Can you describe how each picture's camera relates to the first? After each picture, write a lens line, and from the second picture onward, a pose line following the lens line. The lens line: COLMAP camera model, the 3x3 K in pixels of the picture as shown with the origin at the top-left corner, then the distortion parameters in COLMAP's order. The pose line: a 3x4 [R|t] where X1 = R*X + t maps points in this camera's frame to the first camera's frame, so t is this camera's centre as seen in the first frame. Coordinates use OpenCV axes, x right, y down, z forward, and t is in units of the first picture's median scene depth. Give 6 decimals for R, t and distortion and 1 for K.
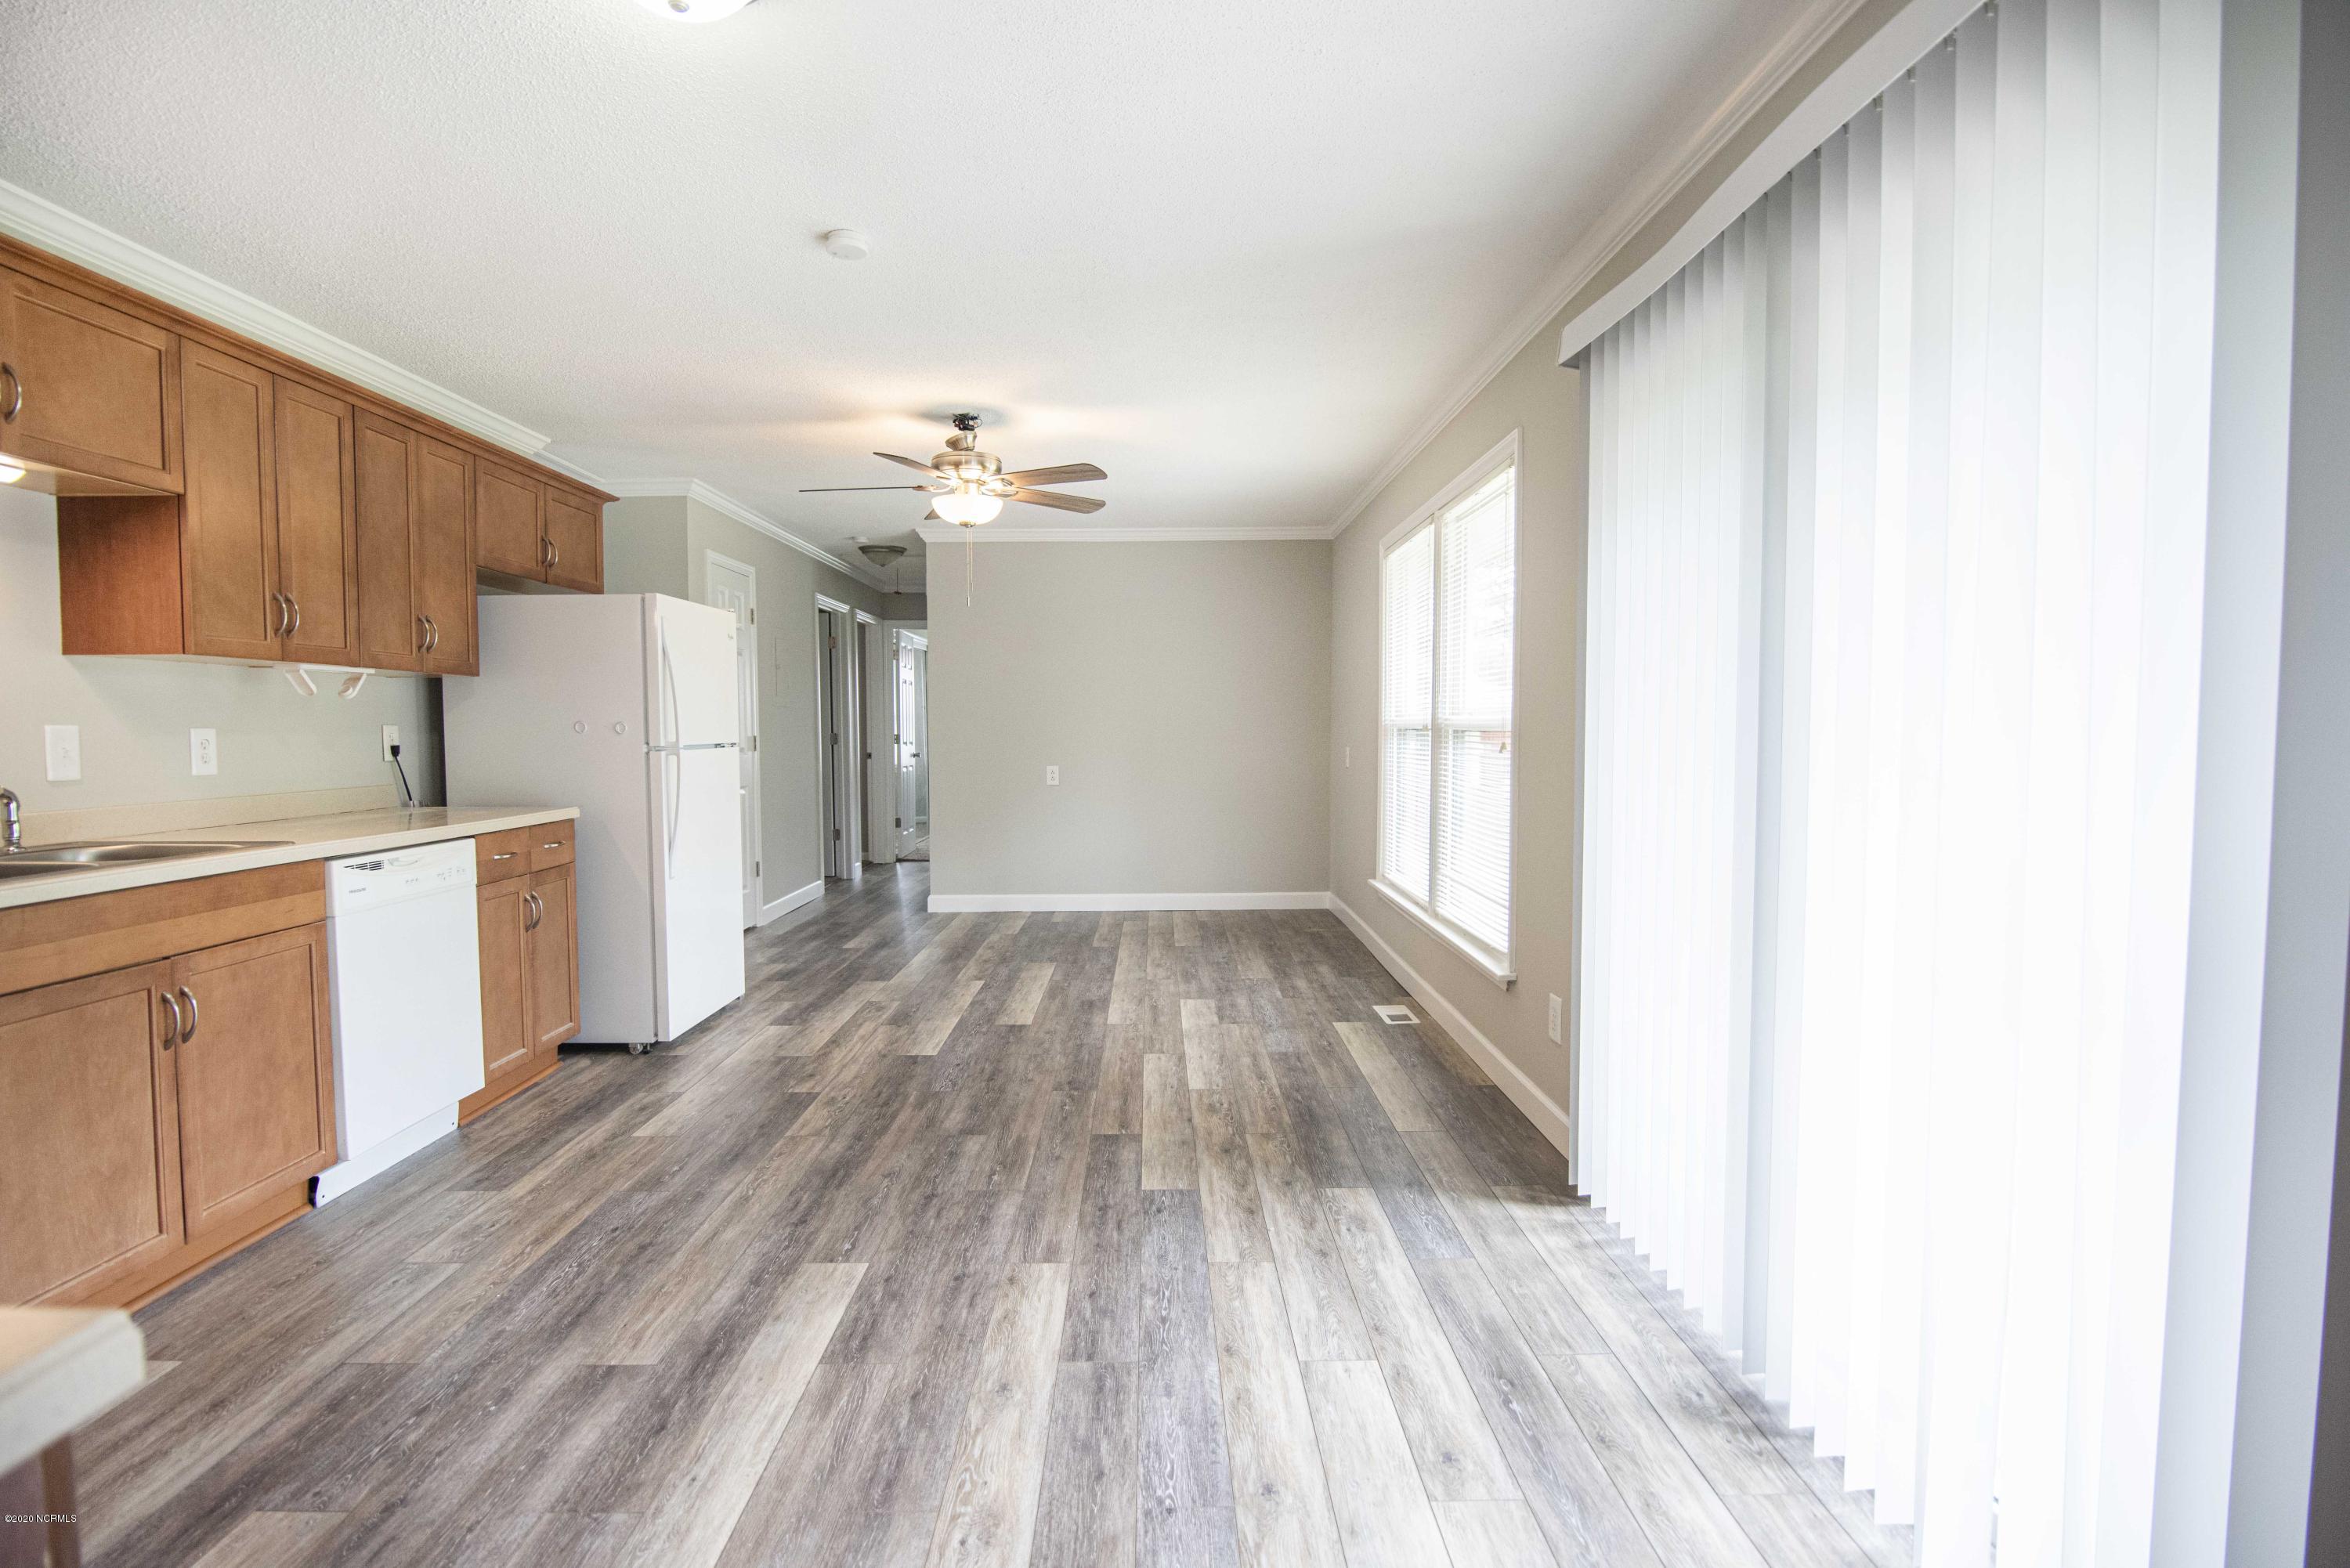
lens RADIAL K [[1151.5, 0, 1169.2], [0, 1151.5, 788.8], [0, 0, 1]] dist [-0.021343, -0.000310]
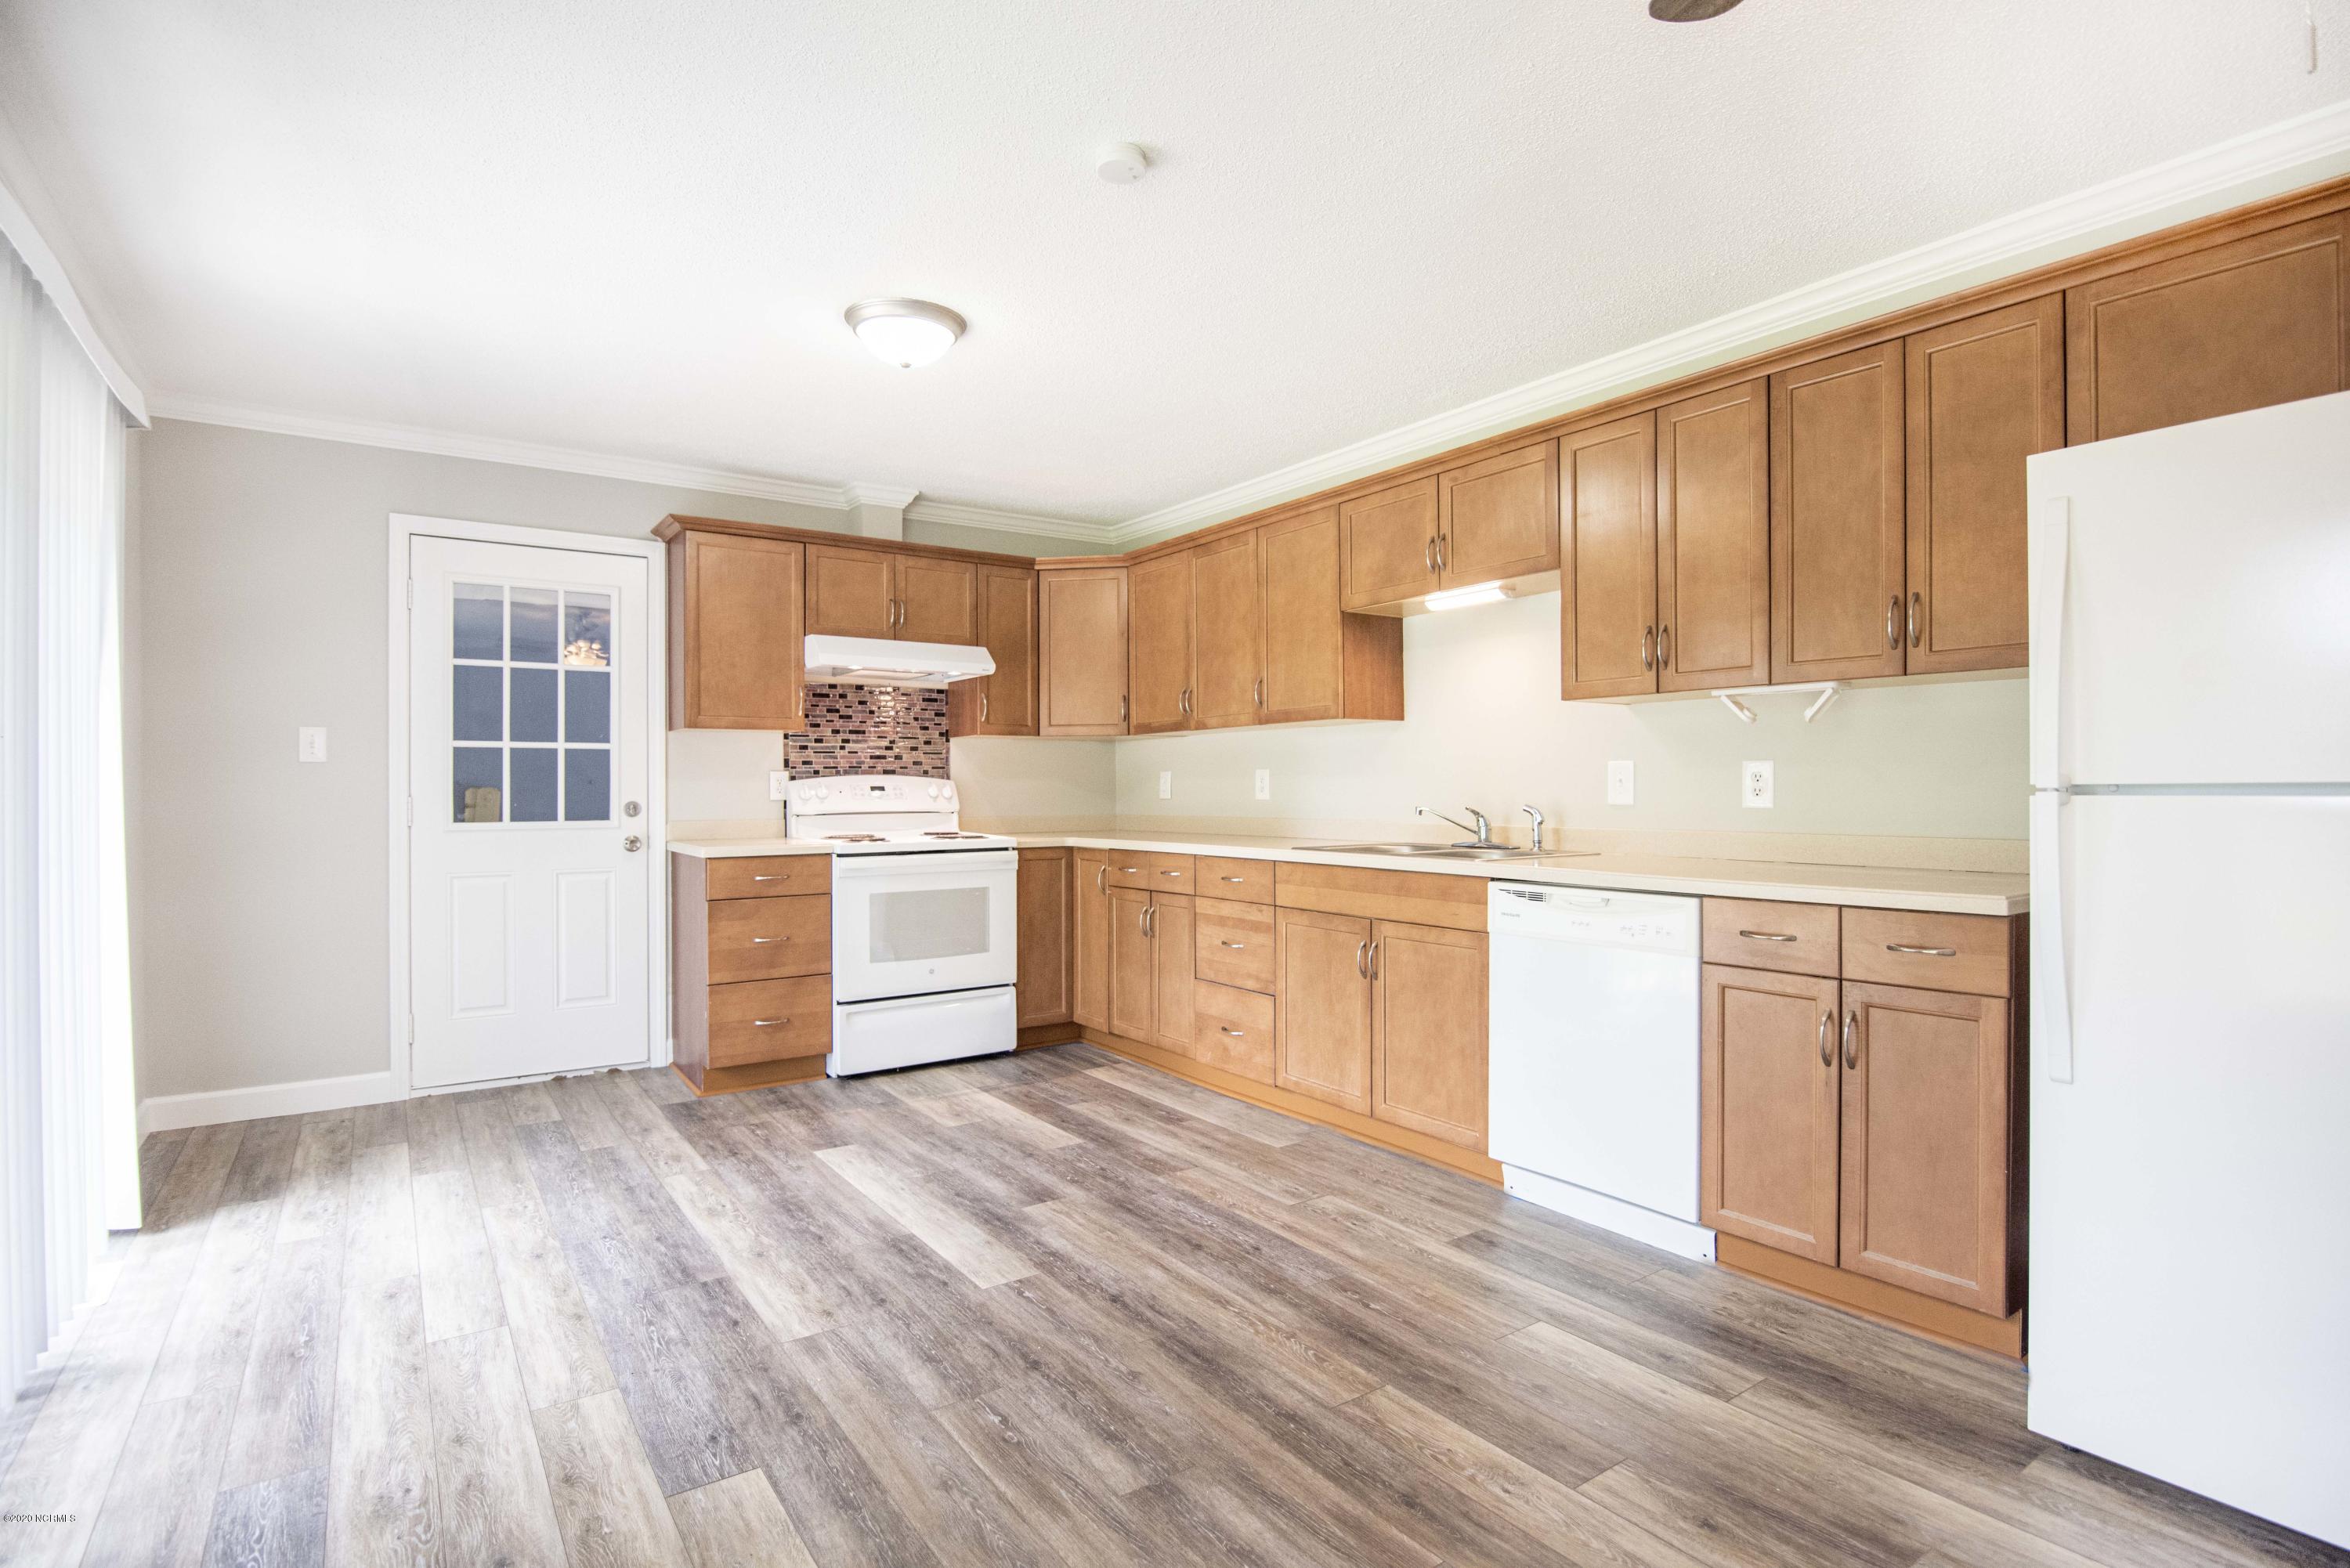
lens RADIAL K [[1151.5, 0, 1169.2], [0, 1151.5, 788.8], [0, 0, 1]] dist [-0.021343, -0.000310]
pose [[-0.831772, 0.006698, -0.555077, 0.129745], [-0.023008, 0.998652, 0.046528, -0.063251], [0.554640, 0.051472, -0.830497, 1.543697]]
